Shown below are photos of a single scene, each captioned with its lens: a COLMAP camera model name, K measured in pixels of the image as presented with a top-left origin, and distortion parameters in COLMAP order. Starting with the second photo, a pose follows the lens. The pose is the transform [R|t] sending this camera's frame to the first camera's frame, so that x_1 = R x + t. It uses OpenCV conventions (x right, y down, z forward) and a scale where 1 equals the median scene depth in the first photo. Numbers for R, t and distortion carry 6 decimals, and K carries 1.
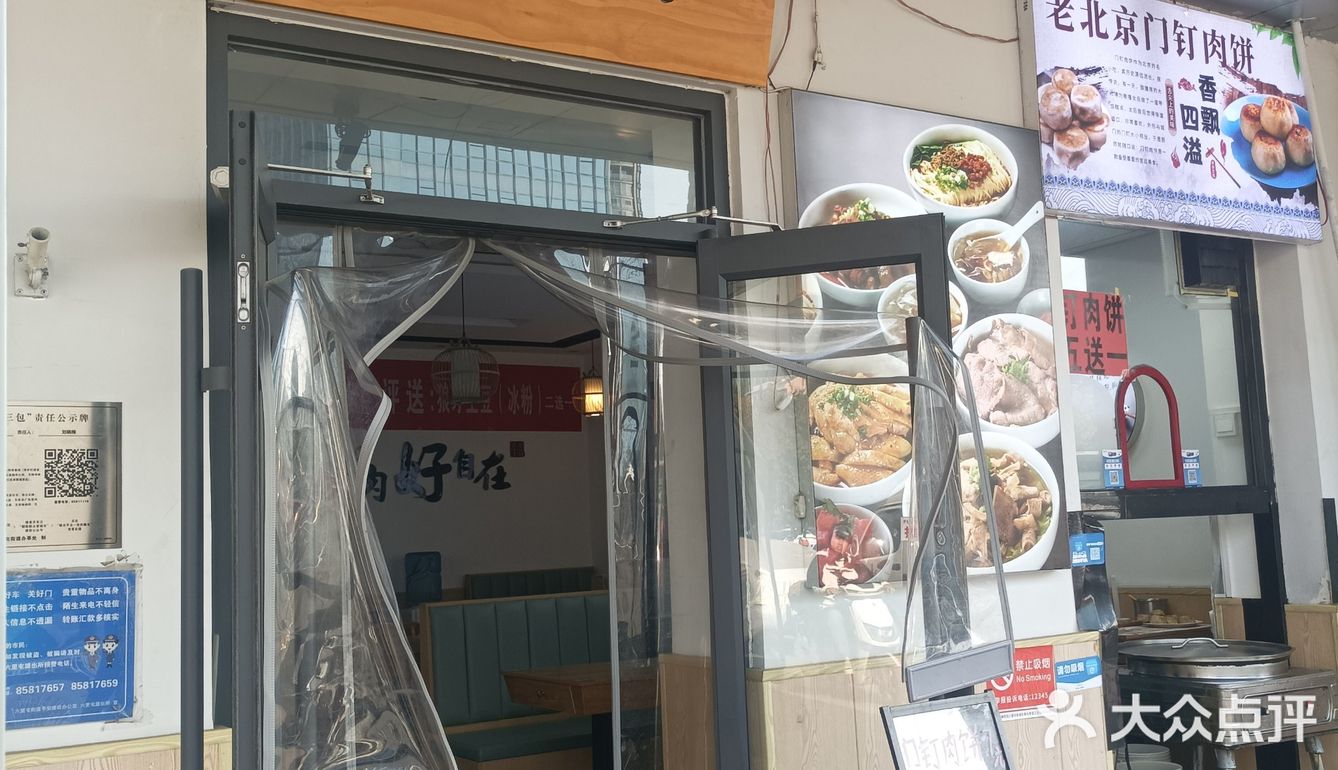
lens RADIAL K [[1327.9, 0, 670.4], [0, 1327.9, 383.7], [0, 0, 1]] dist [0.026854, 0.000000]
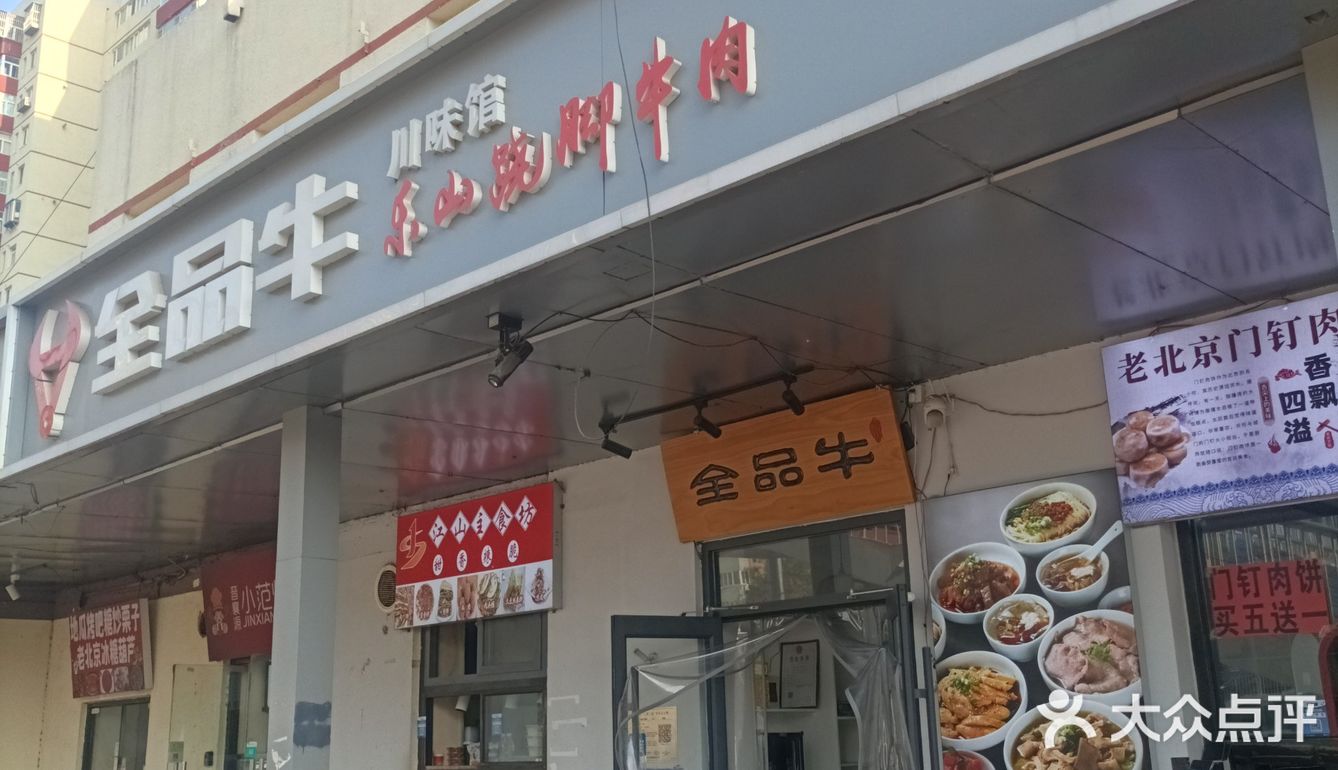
lens RADIAL K [[1327.9, 0, 669.3], [0, 1327.9, 384.4], [0, 0, 1]] dist [0.026854, 0.000000]
pose [[0.241332, -0.217877, -0.945668, 1.472421], [0.124057, 0.973402, -0.192608, -0.067072], [0.962481, -0.070835, 0.261942, 0.211898]]
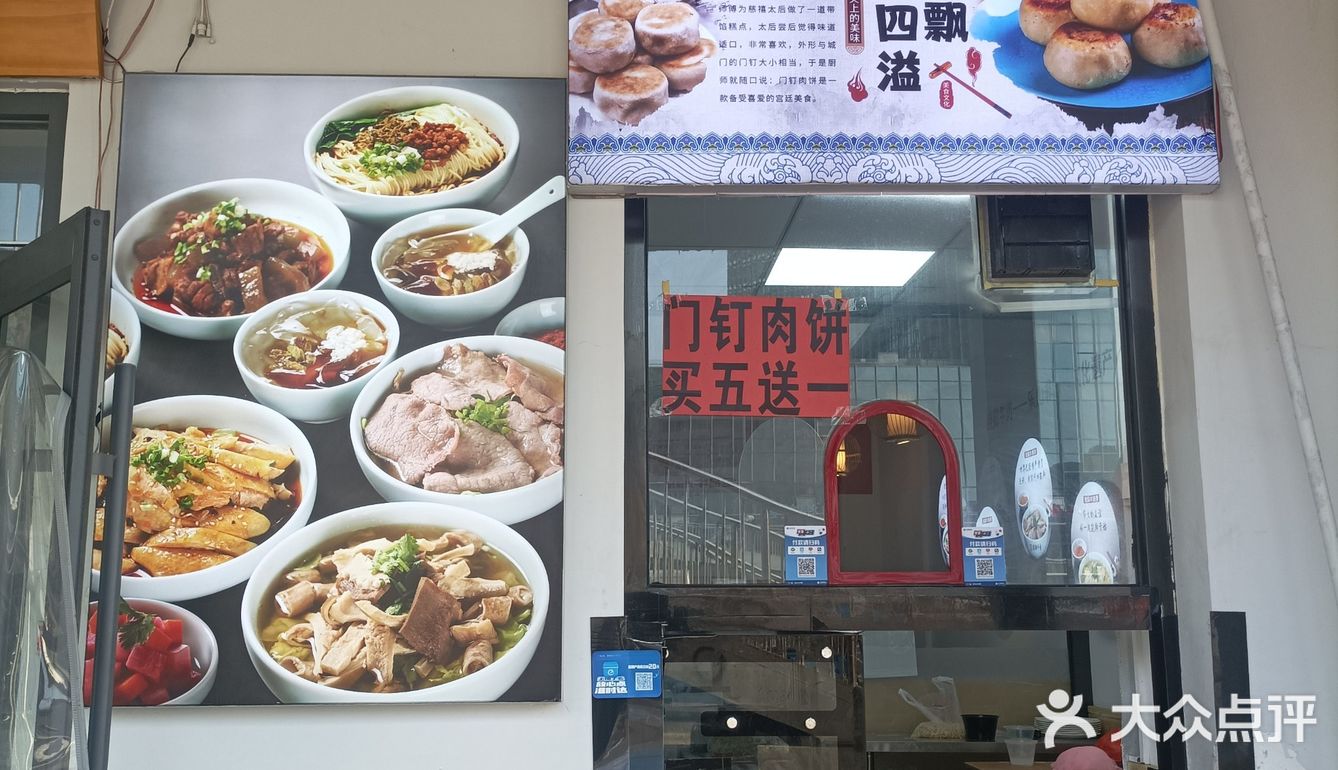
lens RADIAL K [[1327.9, 0, 664.3], [0, 1327.9, 387.1], [0, 0, 1]] dist [0.026854, 0.000000]
pose [[0.867167, -0.043586, -0.496106, 0.669203], [0.022295, 0.998562, -0.048760, 0.011435], [0.497517, 0.031222, 0.866892, 0.413768]]
